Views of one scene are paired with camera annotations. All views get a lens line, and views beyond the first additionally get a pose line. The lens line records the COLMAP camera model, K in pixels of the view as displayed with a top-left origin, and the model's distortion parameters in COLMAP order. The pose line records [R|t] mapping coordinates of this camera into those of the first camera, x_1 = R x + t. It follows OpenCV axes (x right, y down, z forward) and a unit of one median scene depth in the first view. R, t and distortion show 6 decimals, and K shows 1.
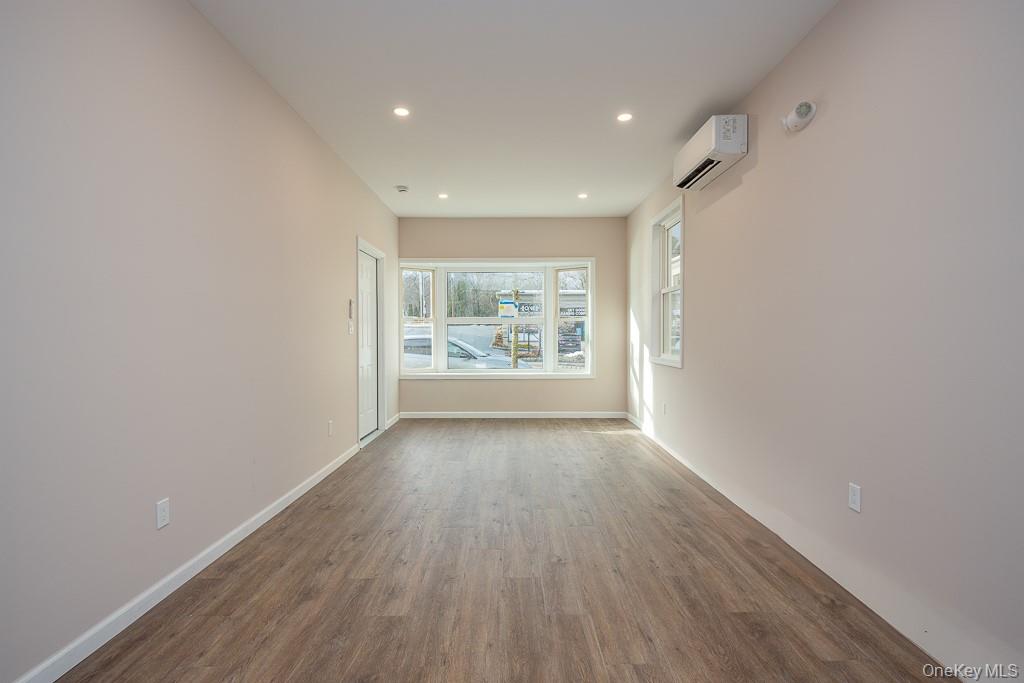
lens RADIAL K [[481.5, 0, 511.6], [0, 481.5, 339.6], [0, 0, 1]] dist [-0.000848, 0.000828]
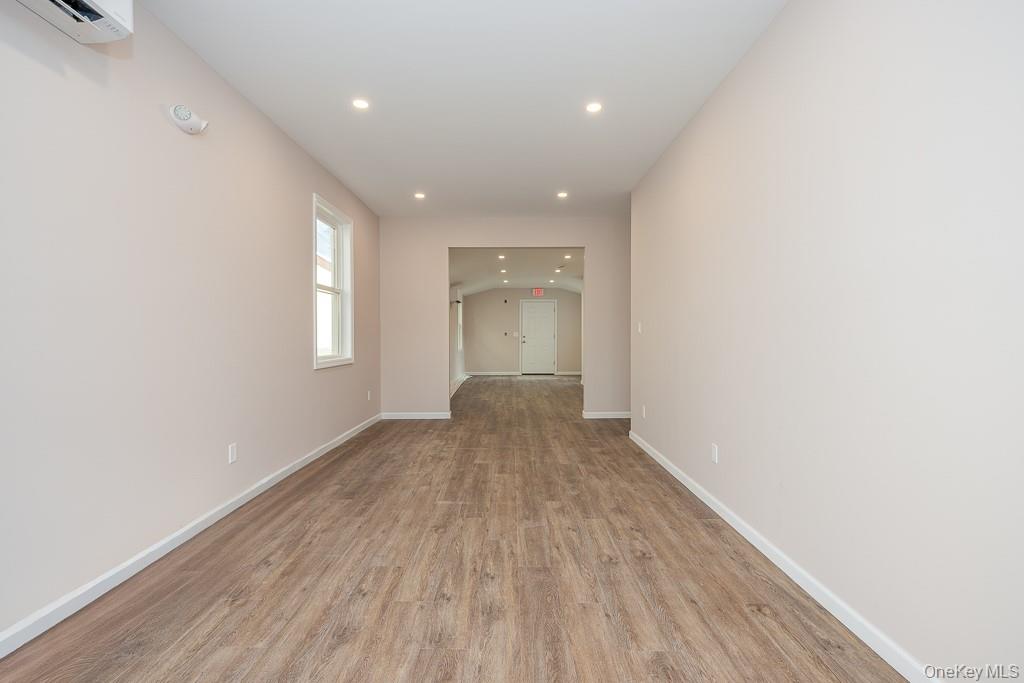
lens RADIAL K [[463.9, 0, 511.1], [0, 463.9, 339.6], [0, 0, 1]] dist [-0.000235, -0.000014]
pose [[-0.999993, 0.003615, -0.000854, -0.081040], [0.003599, 0.999822, 0.018506, -0.018769], [0.000921, 0.018503, -0.999828, 2.133694]]
